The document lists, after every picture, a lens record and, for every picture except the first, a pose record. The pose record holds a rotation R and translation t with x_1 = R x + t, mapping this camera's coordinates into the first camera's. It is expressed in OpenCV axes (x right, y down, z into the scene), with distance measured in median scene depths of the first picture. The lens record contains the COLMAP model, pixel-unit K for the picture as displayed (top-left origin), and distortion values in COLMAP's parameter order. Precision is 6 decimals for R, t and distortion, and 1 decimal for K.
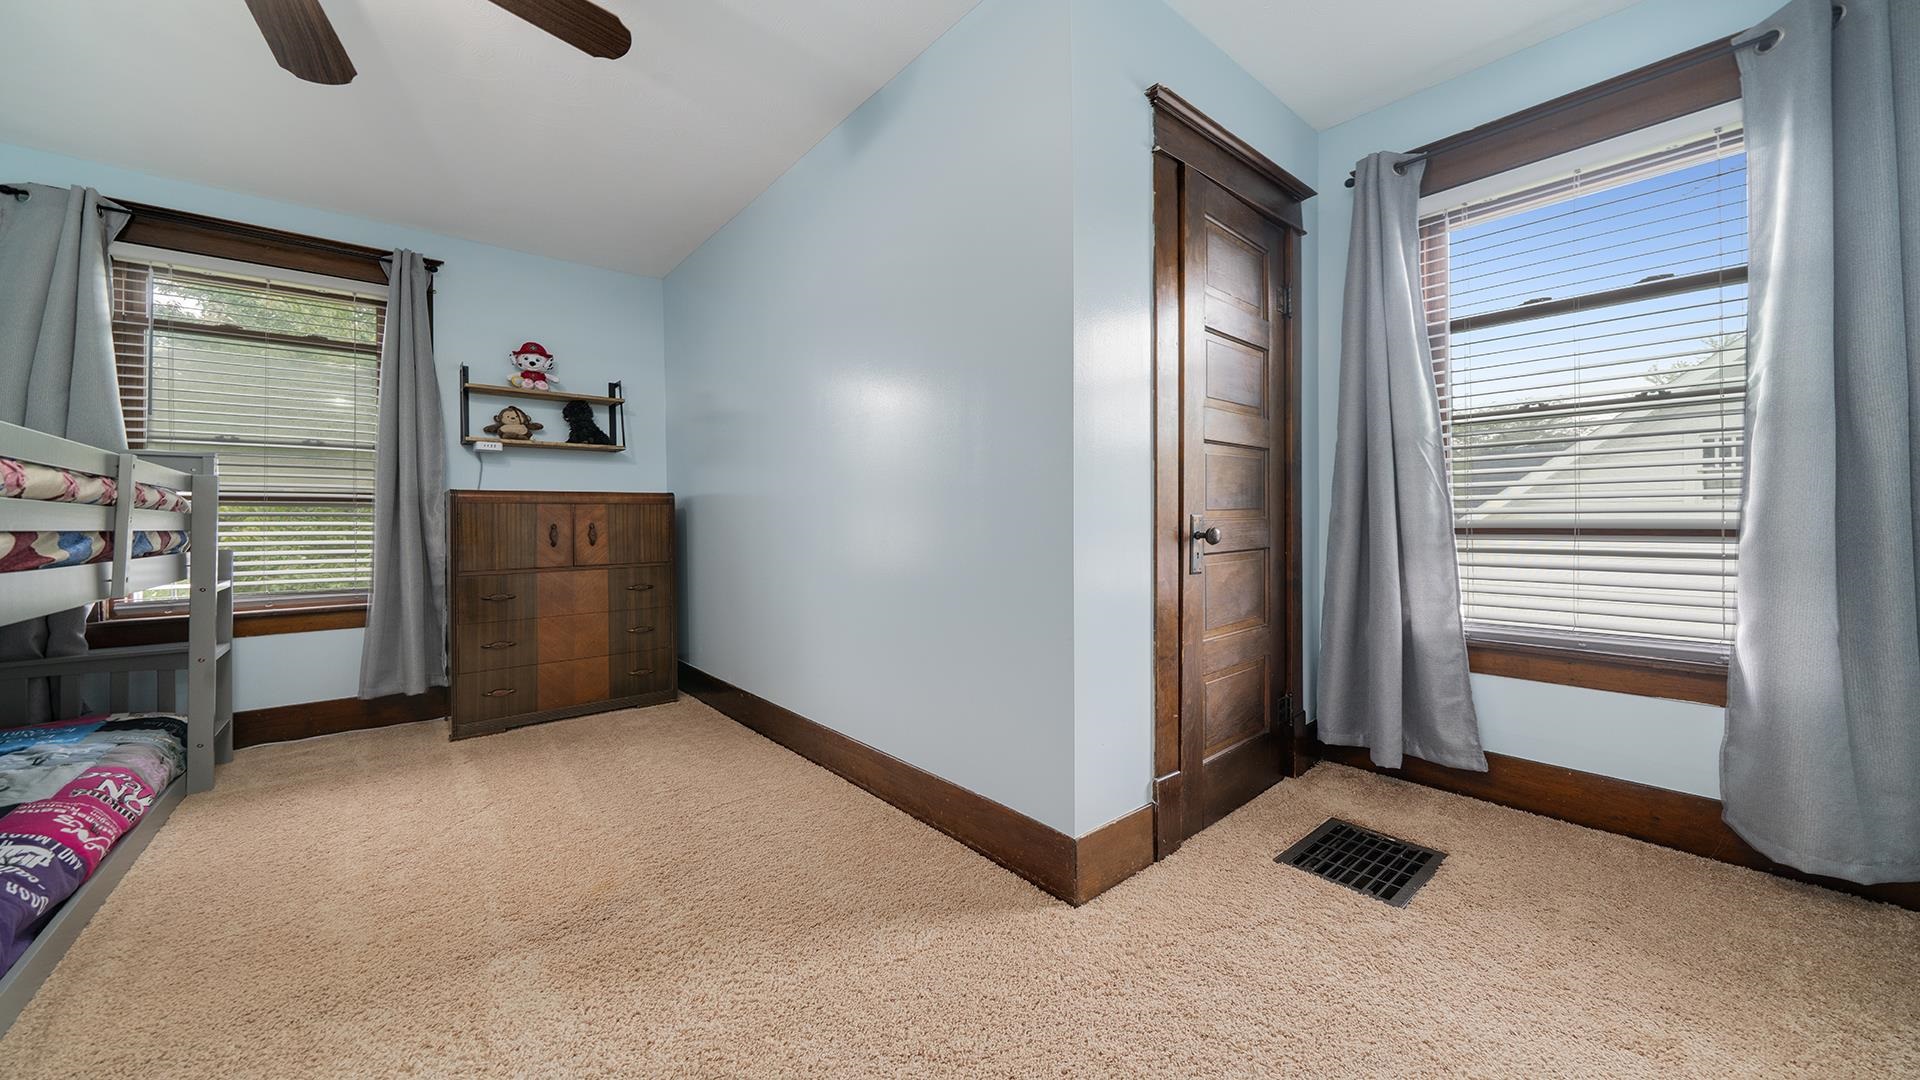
lens RADIAL K [[648.0, 0, 977.3], [0, 648.0, 536.8], [0, 0, 1]] dist [-0.026379, 0.003551]
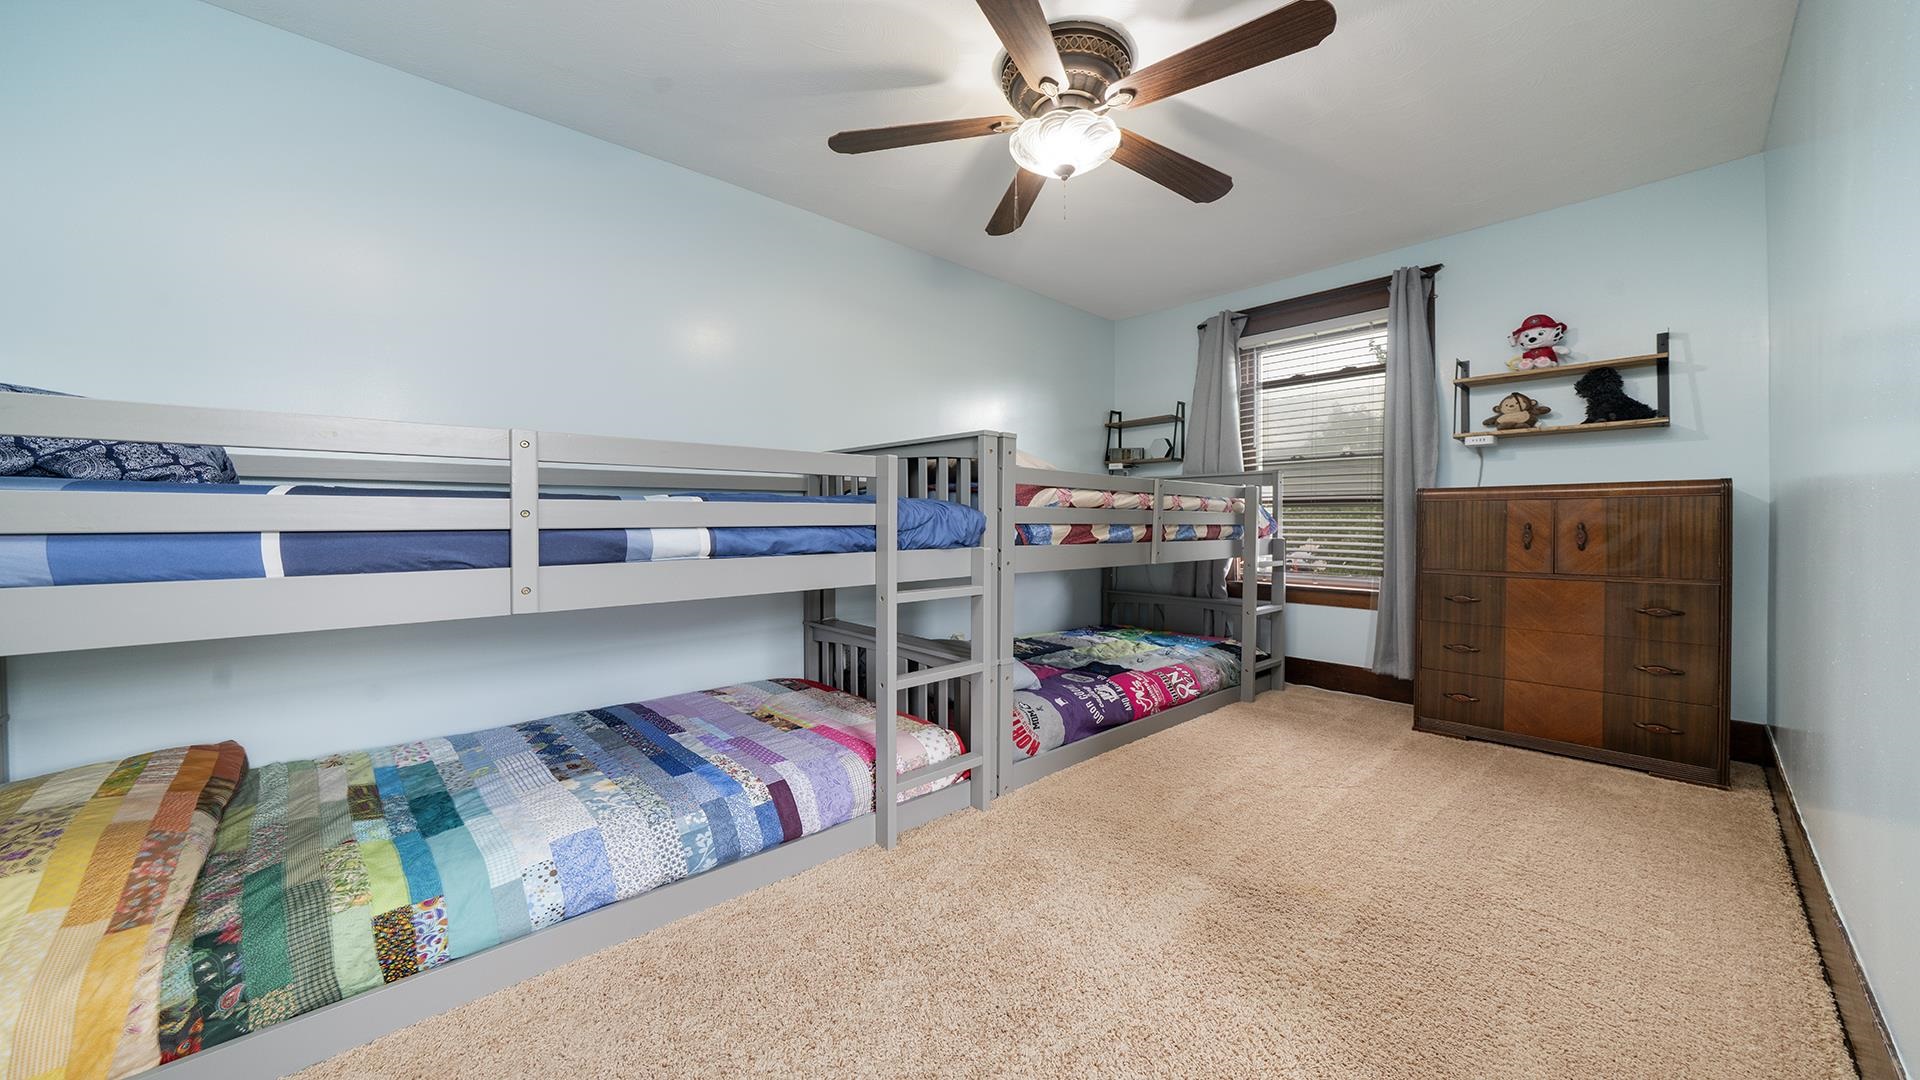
lens RADIAL K [[654.6, 0, 969.1], [0, 654.6, 542.8], [0, 0, 1]] dist [-0.003298, -0.000130]
pose [[0.040657, 0.038020, -0.998450, 0.188455], [-0.029454, 0.998887, 0.036837, -0.002872], [0.998739, 0.027910, 0.041732, 0.208157]]
